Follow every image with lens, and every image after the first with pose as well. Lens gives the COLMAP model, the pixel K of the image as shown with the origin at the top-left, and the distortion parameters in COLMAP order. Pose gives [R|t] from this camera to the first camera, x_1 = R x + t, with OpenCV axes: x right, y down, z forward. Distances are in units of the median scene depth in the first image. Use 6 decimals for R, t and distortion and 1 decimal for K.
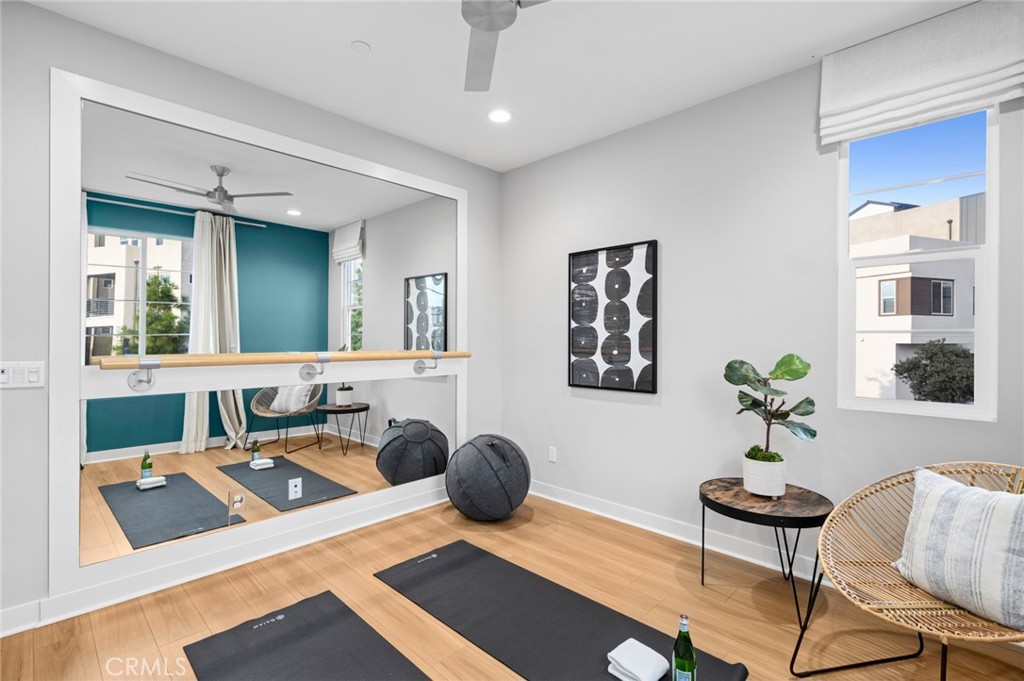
lens RADIAL K [[474.0, 0, 509.1], [0, 474.0, 340.4], [0, 0, 1]] dist [-0.005202, 0.003410]
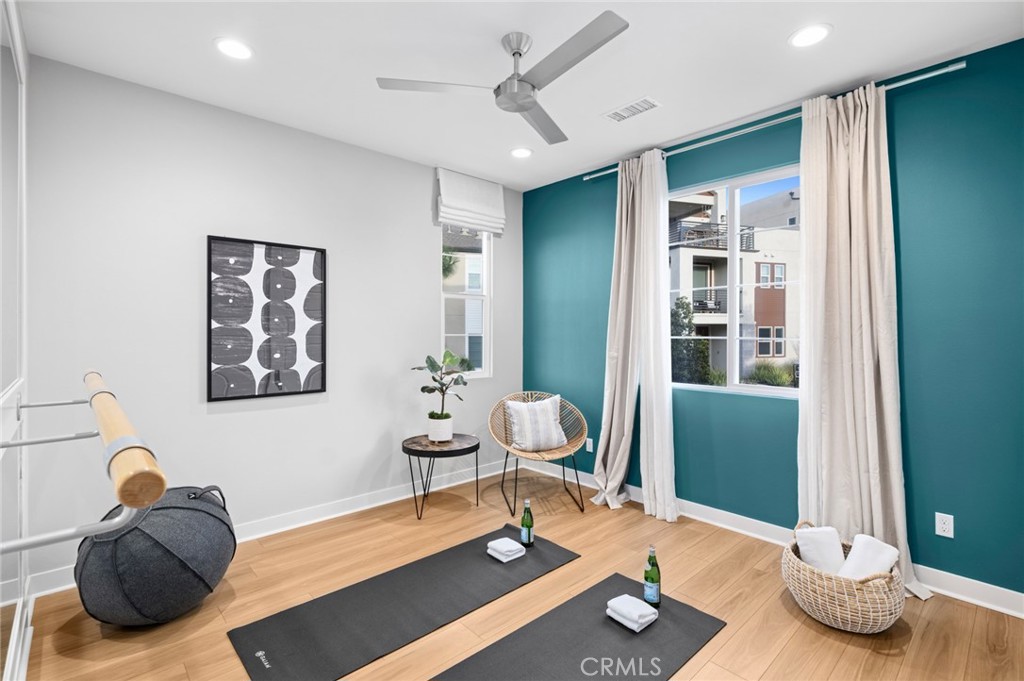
lens RADIAL K [[474.0, 0, 518.0], [0, 474.0, 336.7], [0, 0, 1]] dist [-0.005202, 0.003410]
pose [[0.034397, -0.010023, 0.999358, -0.712468], [0.002347, 0.999948, 0.009948, -0.021513], [-0.999406, 0.002004, 0.034418, 0.495638]]
